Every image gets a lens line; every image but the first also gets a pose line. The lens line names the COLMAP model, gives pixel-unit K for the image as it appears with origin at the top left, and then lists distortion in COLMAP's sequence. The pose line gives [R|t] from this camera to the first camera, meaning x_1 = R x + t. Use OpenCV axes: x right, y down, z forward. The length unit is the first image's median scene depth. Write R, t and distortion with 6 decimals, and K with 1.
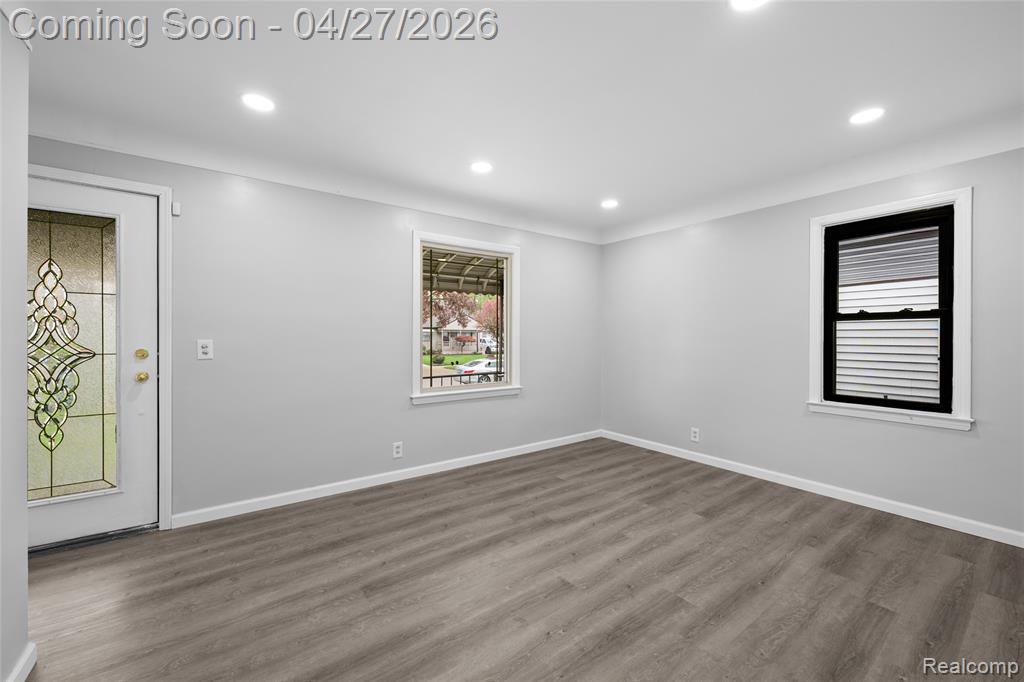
lens RADIAL K [[406.7, 0, 515.9], [0, 406.7, 337.9], [0, 0, 1]] dist [0.000865, -0.000195]
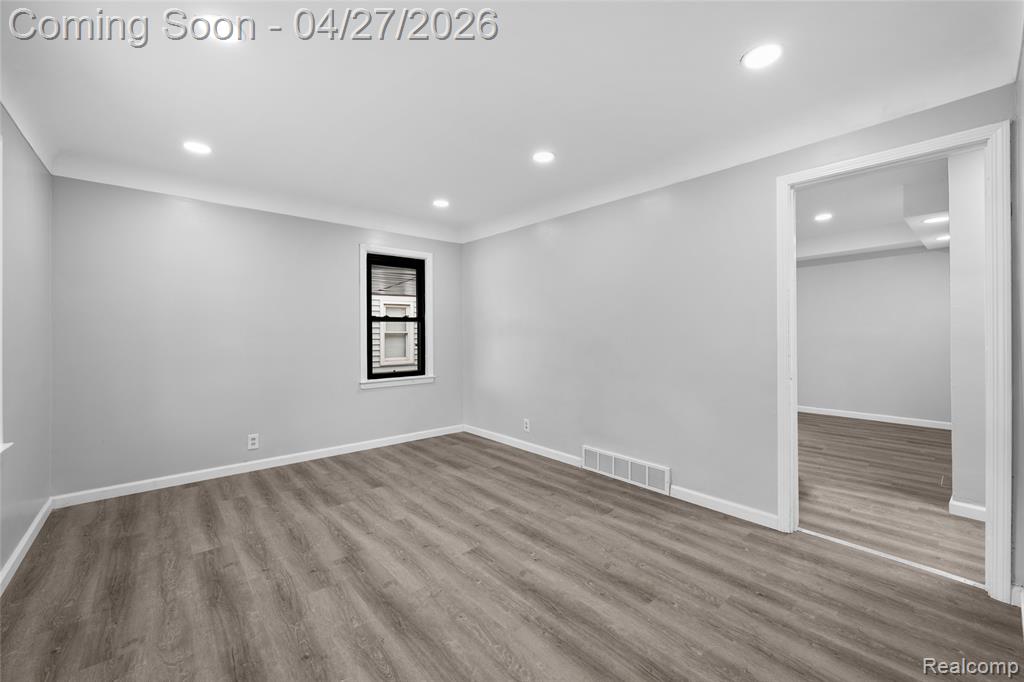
lens RADIAL K [[406.7, 0, 516.2], [0, 406.7, 335.6], [0, 0, 1]] dist [0.000865, -0.000195]
pose [[-0.081398, -0.005699, 0.996665, -0.710342], [0.009045, 0.999938, 0.006456, 0.002104], [-0.996641, 0.009541, -0.081341, 0.685125]]
